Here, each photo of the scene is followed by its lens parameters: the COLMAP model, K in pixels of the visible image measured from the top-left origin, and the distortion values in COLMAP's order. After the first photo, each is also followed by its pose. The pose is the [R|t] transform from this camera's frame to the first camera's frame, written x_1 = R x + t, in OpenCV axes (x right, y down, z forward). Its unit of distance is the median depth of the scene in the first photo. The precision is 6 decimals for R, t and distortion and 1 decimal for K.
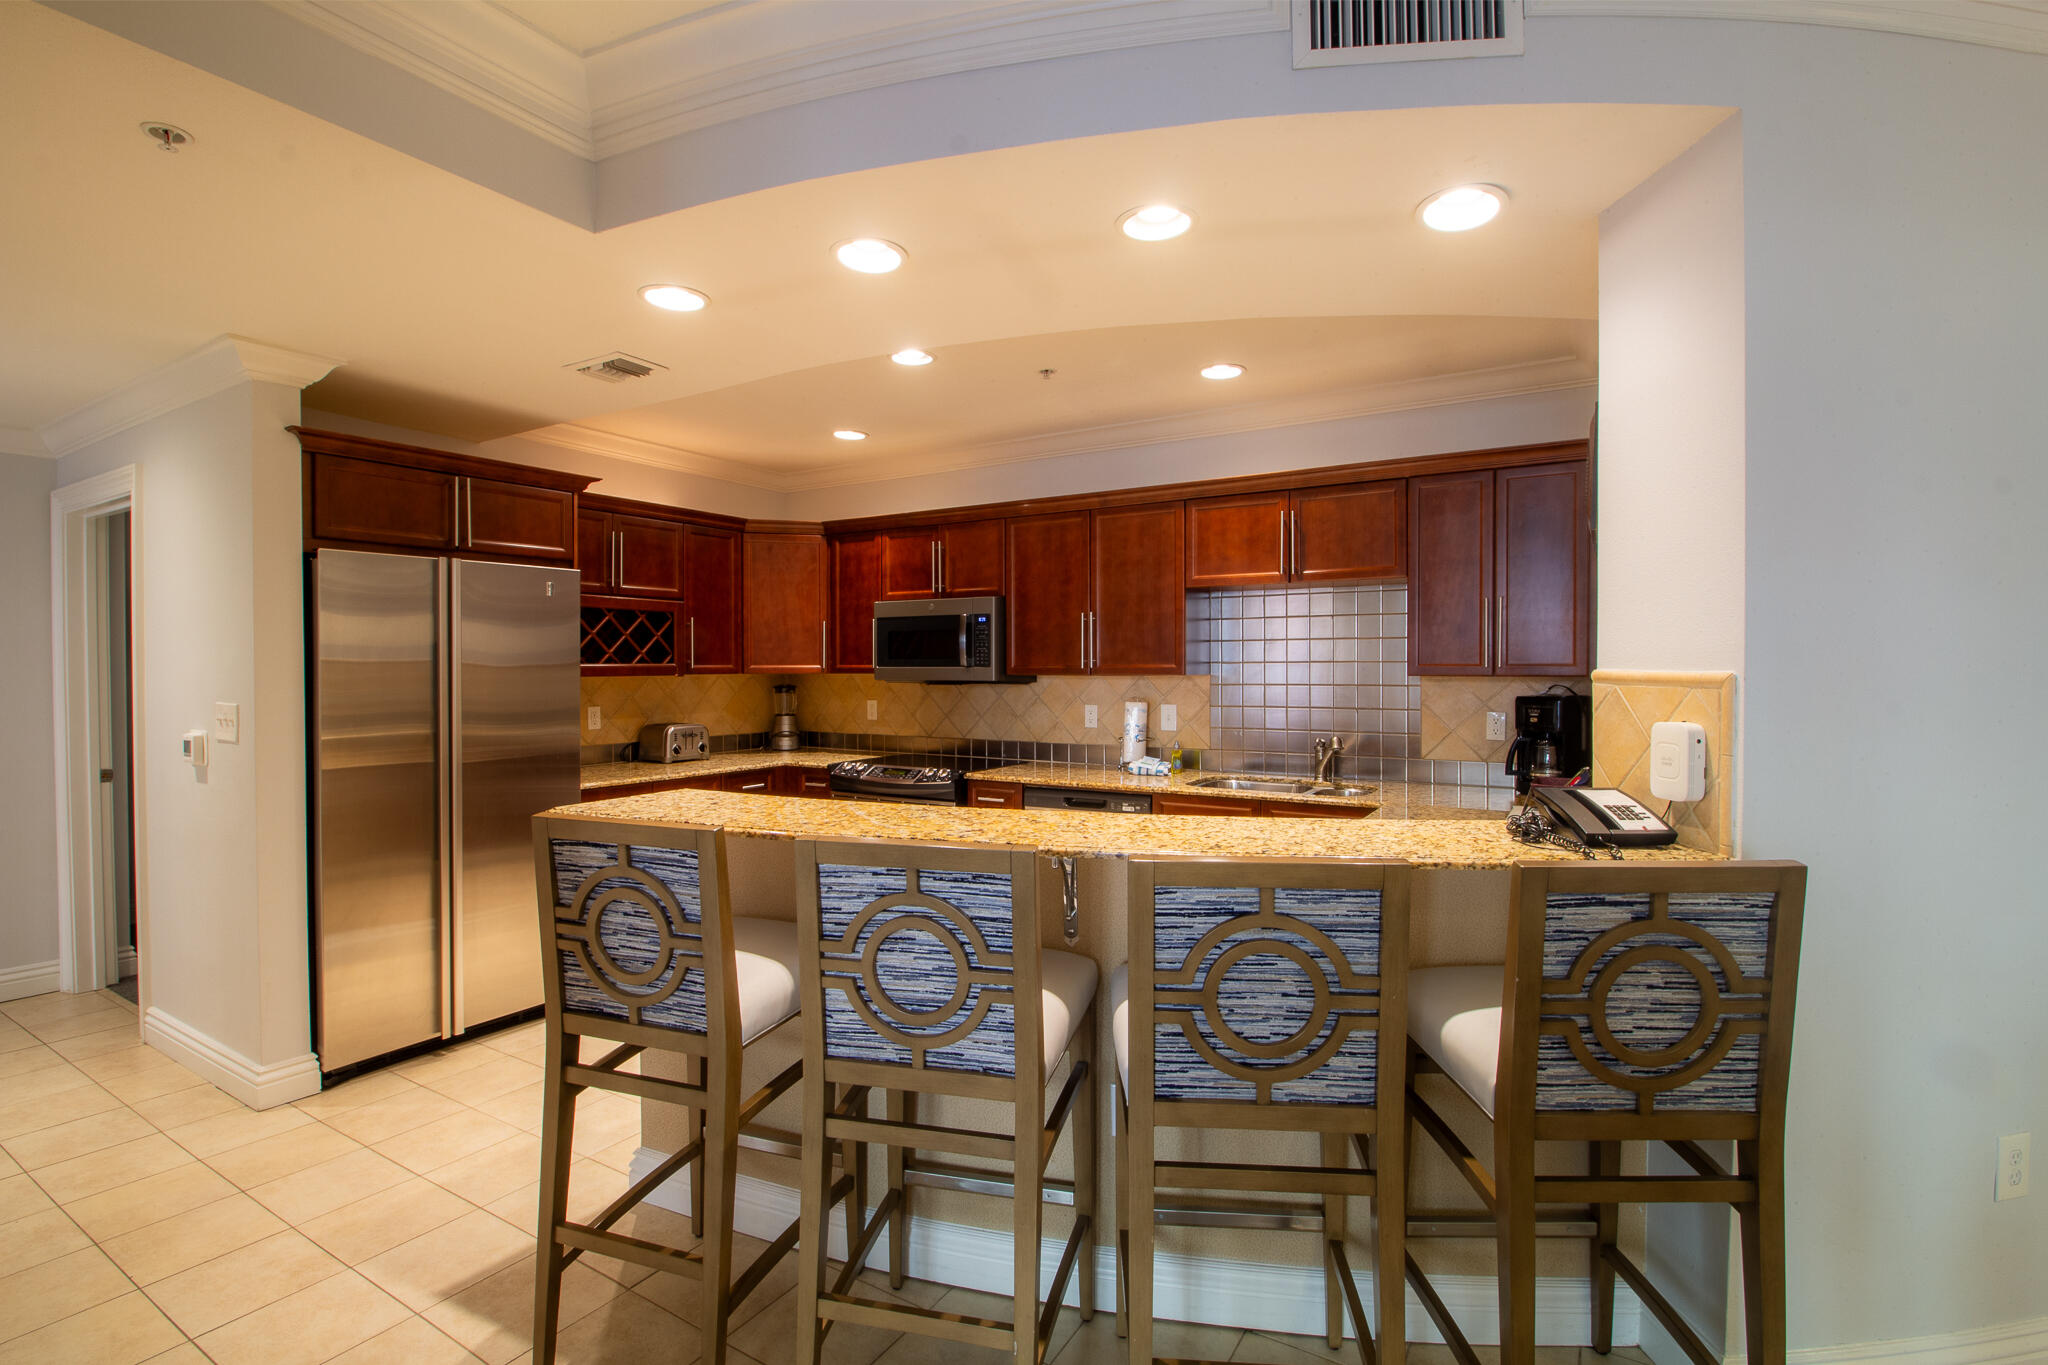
lens RADIAL K [[947.3, 0, 1019.2], [0, 947.3, 678.5], [0, 0, 1]] dist [0.001768, -0.014982]
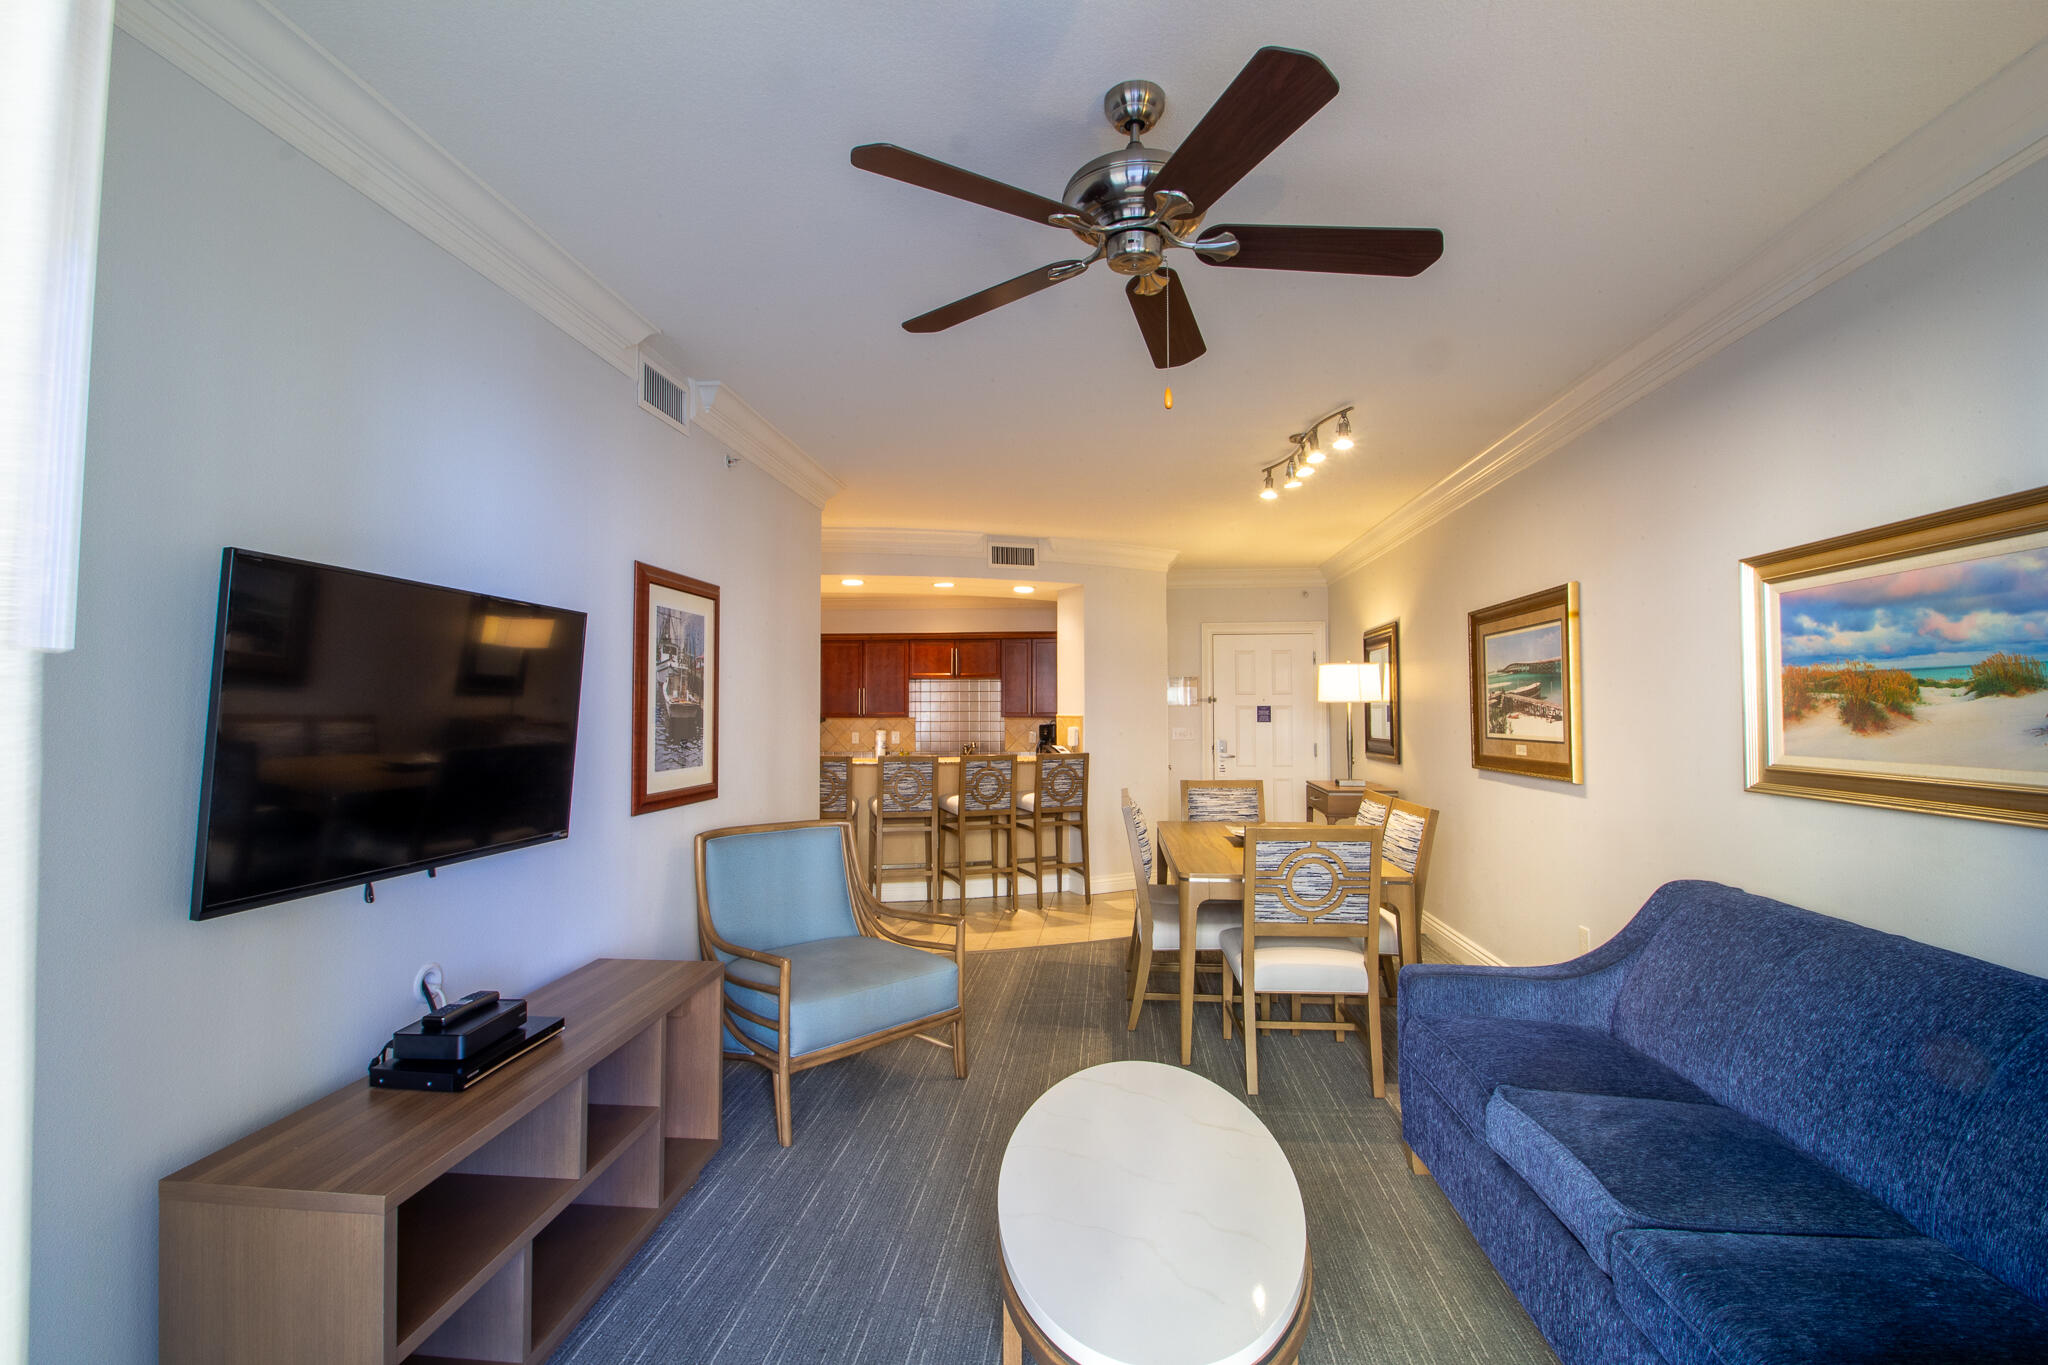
lens RADIAL K [[947.3, 0, 1019.2], [0, 947.3, 678.5], [0, 0, 1]] dist [0.001768, -0.014982]
pose [[0.899032, 0.015613, 0.437605, -1.286680], [0.006466, 0.998782, -0.048920, 0.035843], [-0.437835, 0.046811, 0.897836, -2.543651]]
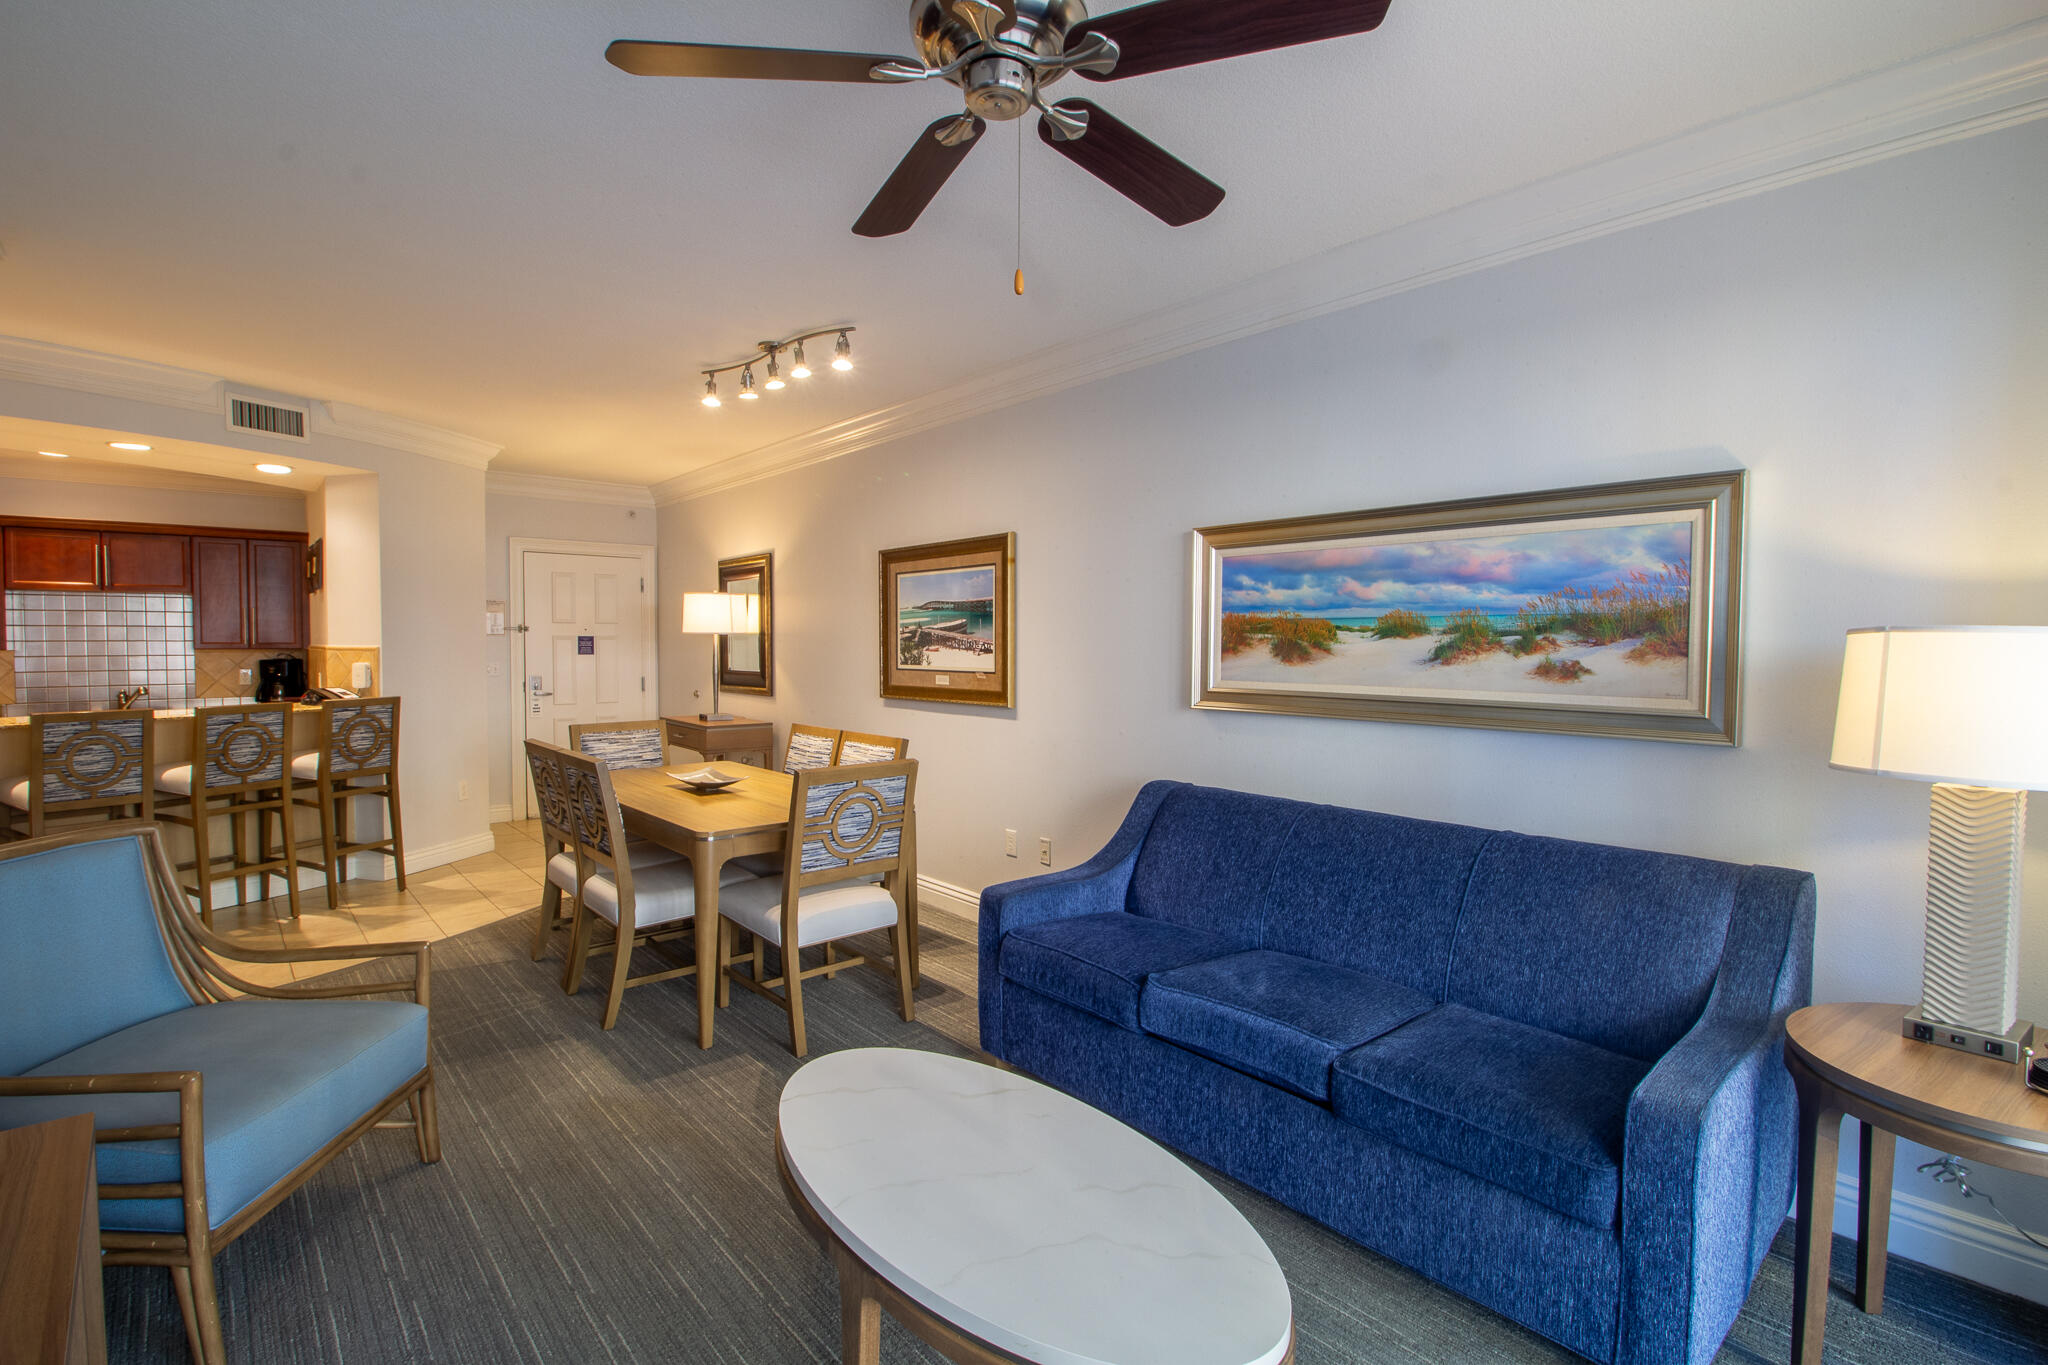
lens RADIAL K [[947.3, 0, 1019.2], [0, 947.3, 678.5], [0, 0, 1]] dist [0.001768, -0.014982]
pose [[0.299811, -0.033699, 0.953403, -1.562861], [0.009950, 0.999432, 0.032197, 0.020411], [-0.953947, -0.000167, 0.299976, -1.926586]]
